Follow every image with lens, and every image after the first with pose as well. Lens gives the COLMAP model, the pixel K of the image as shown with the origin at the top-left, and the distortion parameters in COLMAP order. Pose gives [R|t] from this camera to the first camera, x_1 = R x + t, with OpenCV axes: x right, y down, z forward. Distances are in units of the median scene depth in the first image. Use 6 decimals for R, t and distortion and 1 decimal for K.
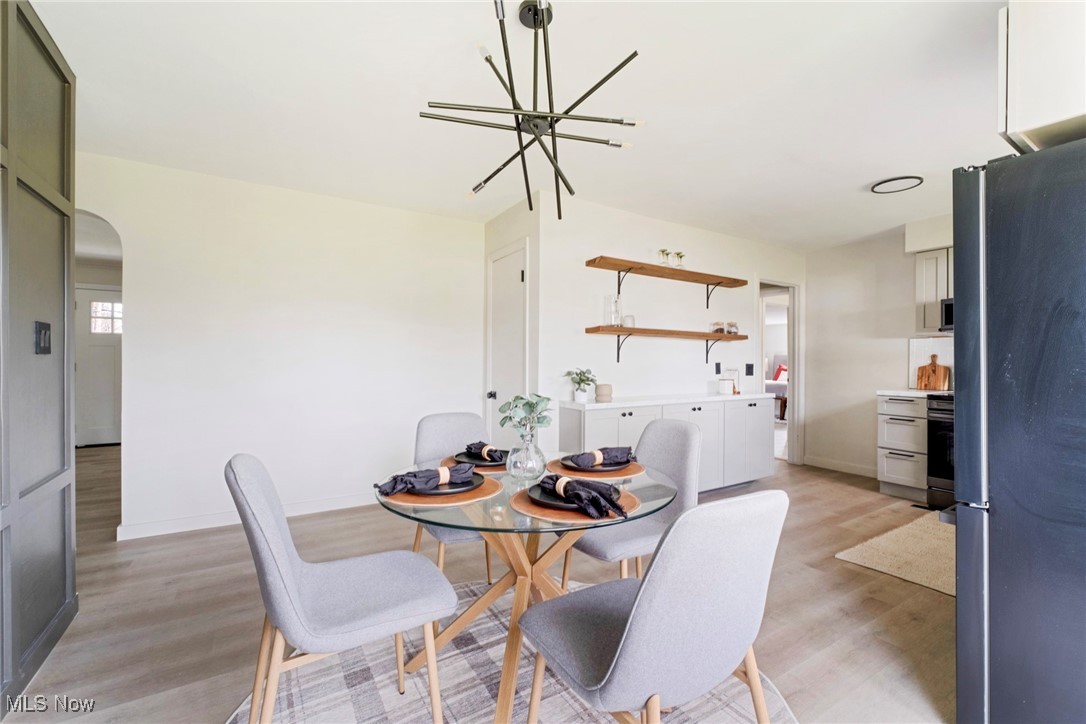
lens RADIAL K [[441.8, 0, 526.8], [0, 441.8, 363.6], [0, 0, 1]] dist [-0.001445, -0.000135]
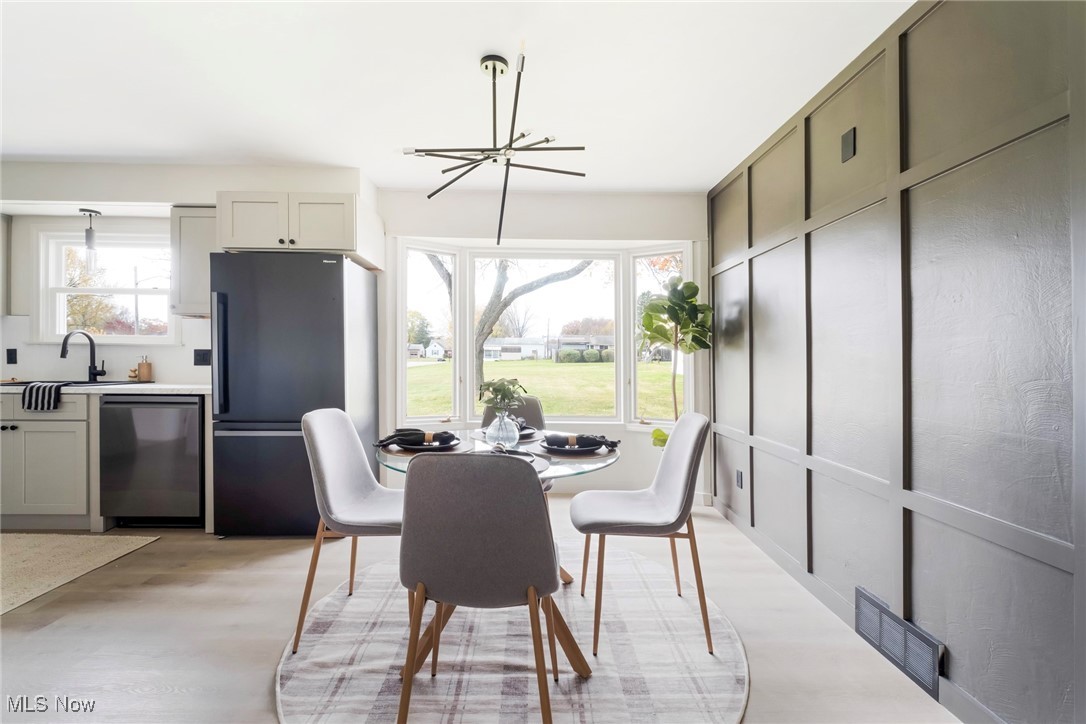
lens RADIAL K [[462.2, 0, 526.8], [0, 462.2, 358.8], [0, 0, 1]] dist [-0.002198, -0.000456]
pose [[-0.854199, -0.019316, 0.519588, -0.437266], [-0.019813, 0.999793, 0.004596, -0.003180], [-0.519569, -0.006369, -0.854405, 1.261467]]
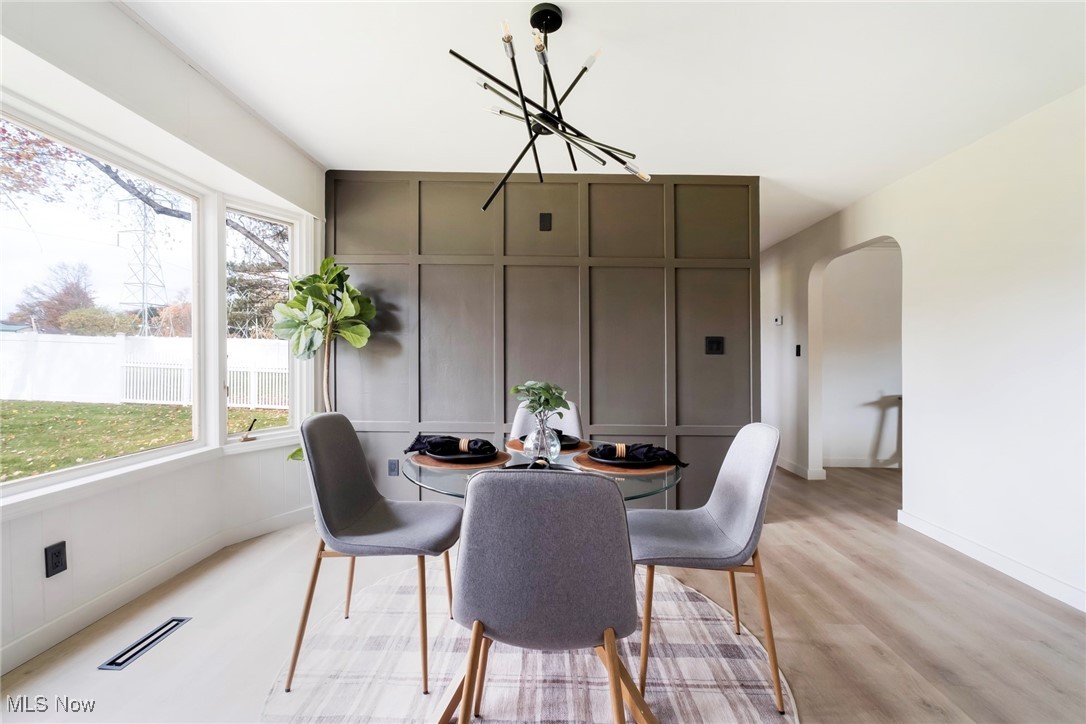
lens RADIAL K [[465.1, 0, 563.2], [0, 465.1, 358.1], [0, 0, 1]] dist [-0.001669, -0.000228]
pose [[-0.506692, -0.018611, -0.861926, 0.590721], [-0.009352, 0.999827, -0.016091, 0.016450], [0.862076, -0.000093, -0.506778, 0.979687]]
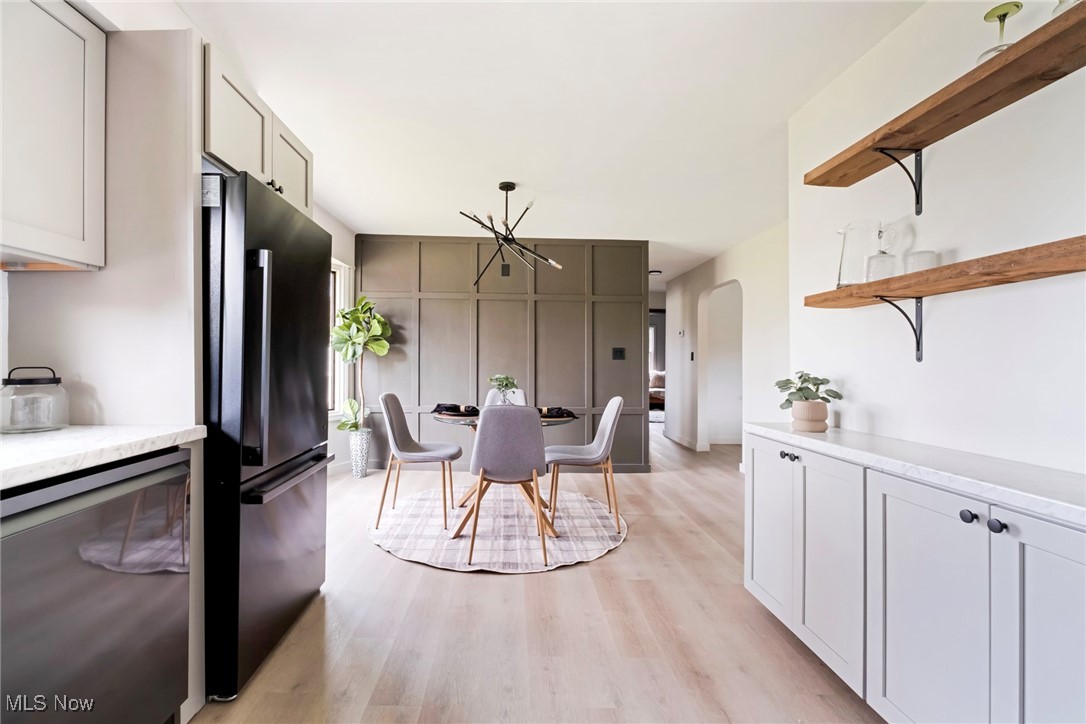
lens RADIAL K [[470.1, 0, 544.7], [0, 470.1, 326.8], [0, 0, 1]] dist [0.000302, -0.000074]
pose [[-0.463121, -0.083472, -0.882355, 1.175779], [-0.007413, 0.995885, -0.090322, 0.024235], [0.886264, -0.035289, -0.461834, 1.344523]]
